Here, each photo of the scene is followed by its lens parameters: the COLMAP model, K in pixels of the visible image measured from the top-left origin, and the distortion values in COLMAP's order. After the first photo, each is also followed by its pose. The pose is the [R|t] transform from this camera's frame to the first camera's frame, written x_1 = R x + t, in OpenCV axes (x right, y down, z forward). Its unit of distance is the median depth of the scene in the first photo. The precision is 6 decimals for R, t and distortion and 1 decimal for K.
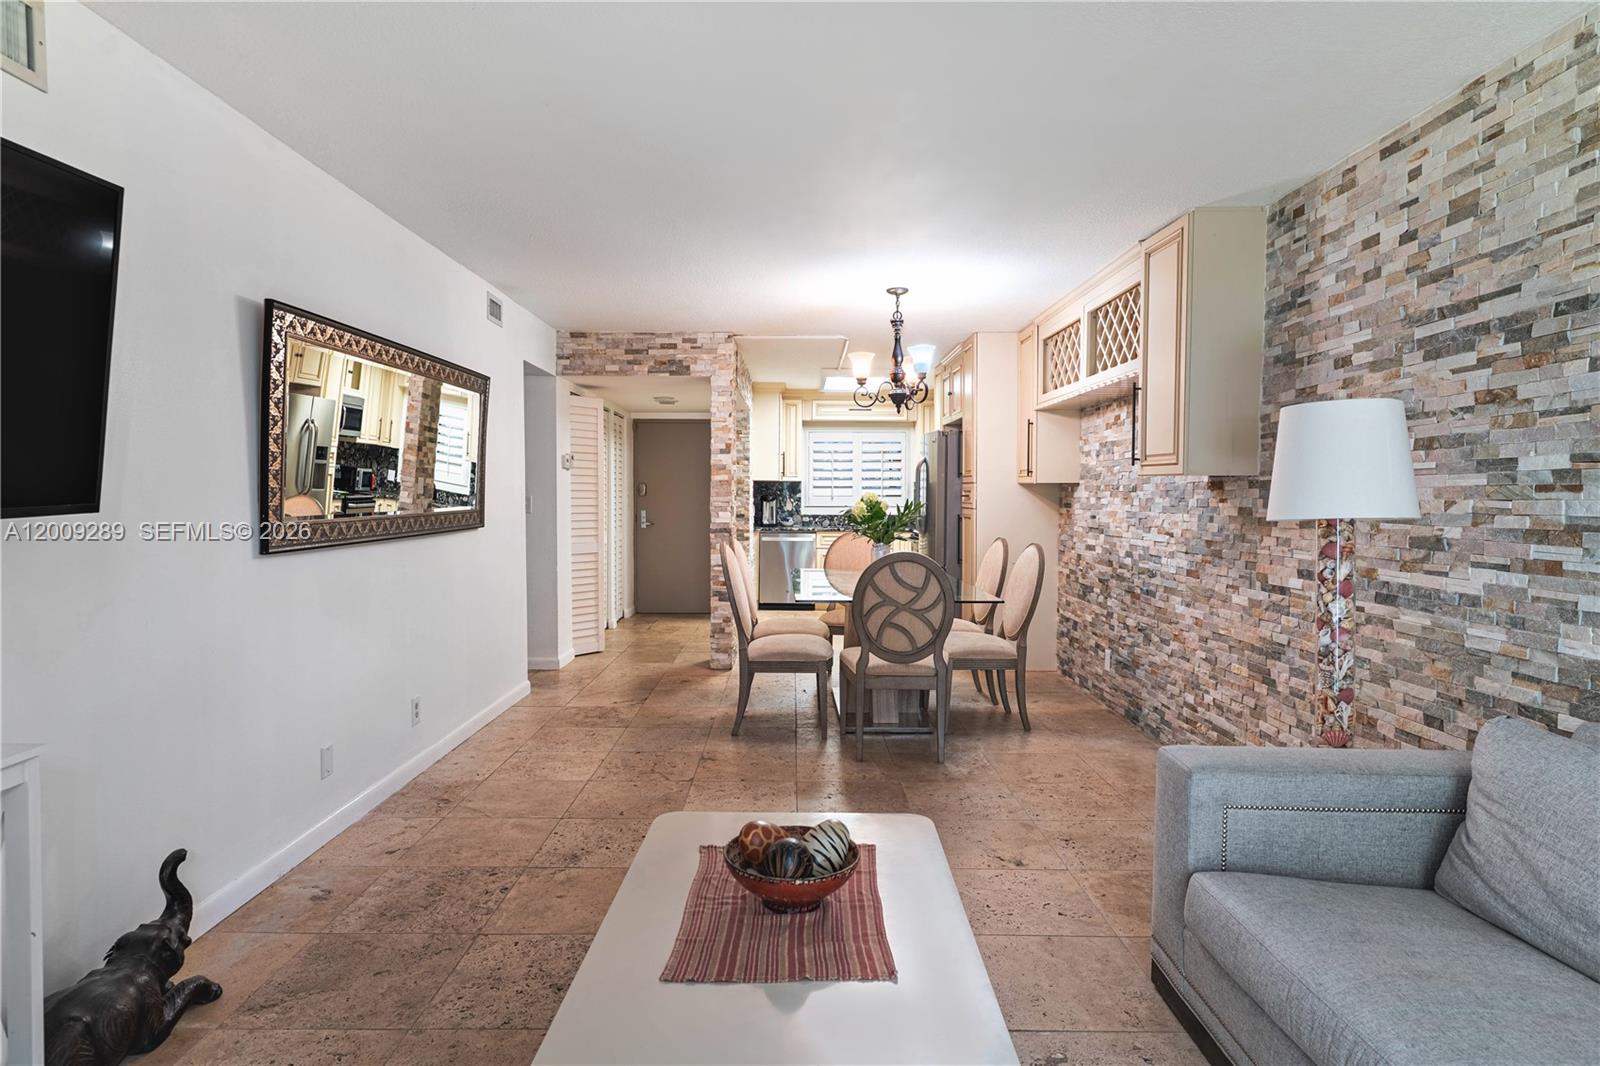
lens RADIAL K [[879.7, 0, 794.4], [0, 879.7, 532.7], [0, 0, 1]] dist [0.003019, 0.000732]
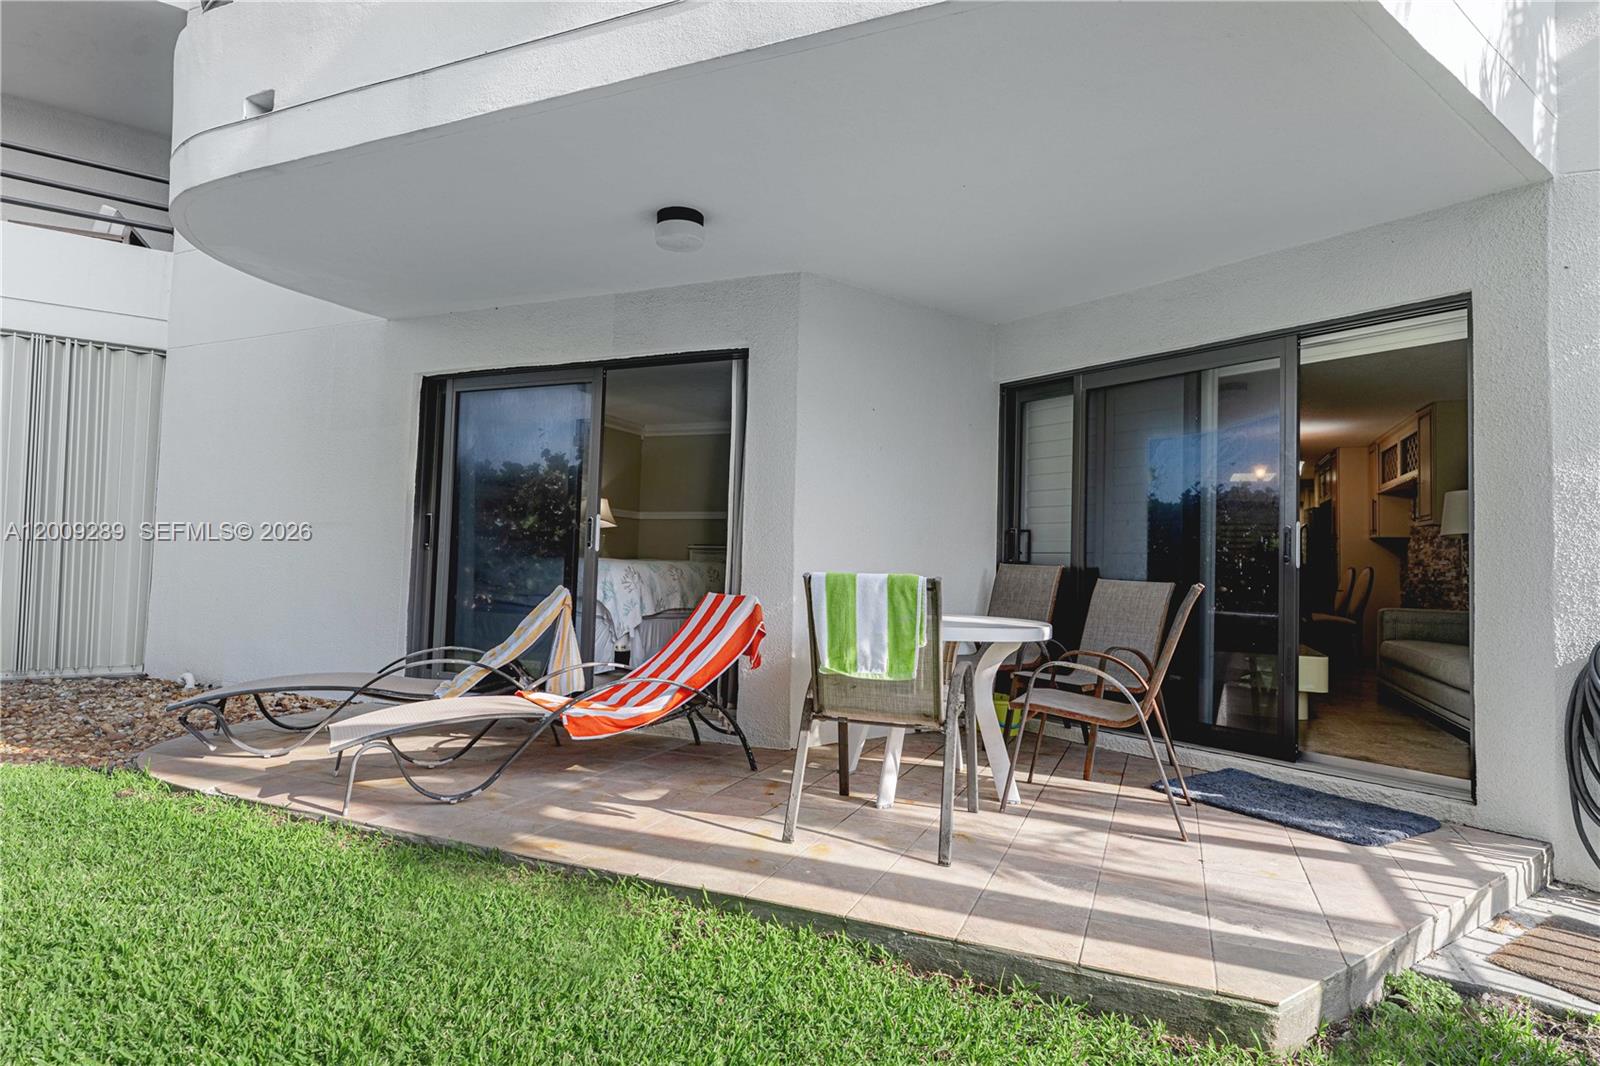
lens RADIAL K [[879.7, 0, 798.6], [0, 879.7, 535.7], [0, 0, 1]] dist [0.003019, 0.000732]
pose [[0.919480, 0.005347, -0.393101, -0.097888], [-0.042109, 0.995495, -0.084952, 0.156554], [0.390876, 0.094665, 0.915563, -1.164737]]
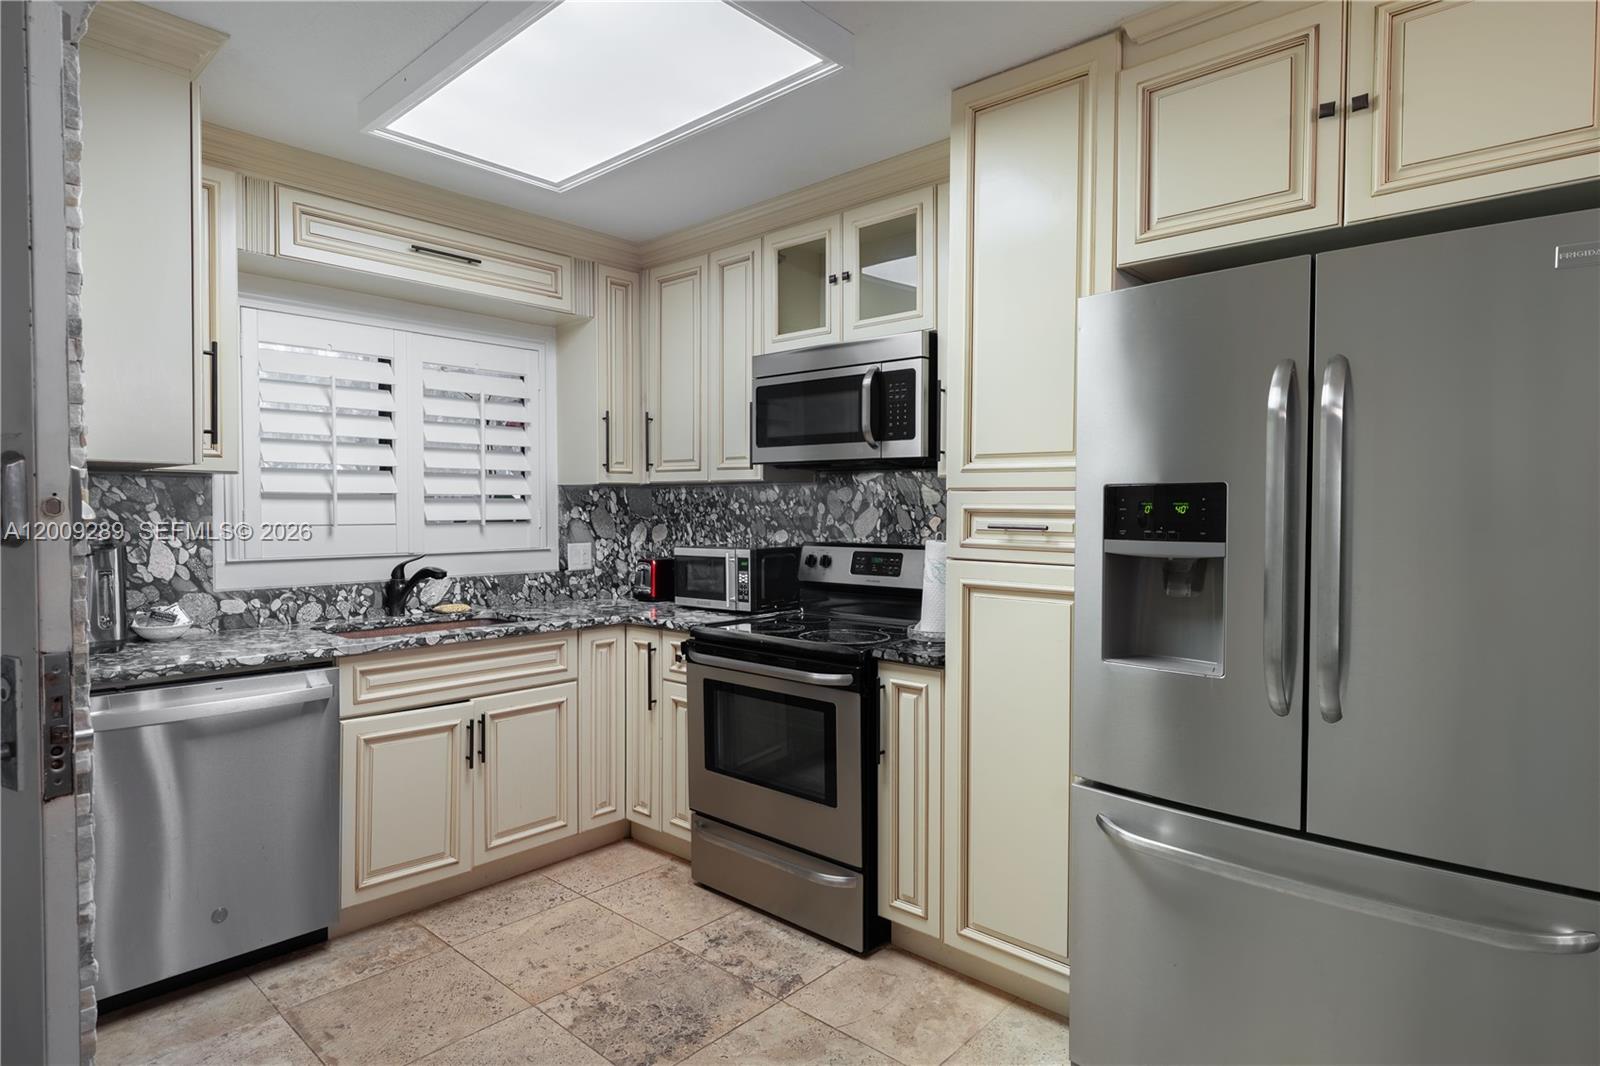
lens RADIAL K [[879.7, 0, 797.4], [0, 879.7, 531.8], [0, 0, 1]] dist [0.003019, 0.000732]
pose [[0.672834, -0.019252, 0.739543, -0.053606], [0.036672, 0.999300, -0.007350, -0.021742], [-0.738884, 0.032066, 0.673070, 0.470420]]
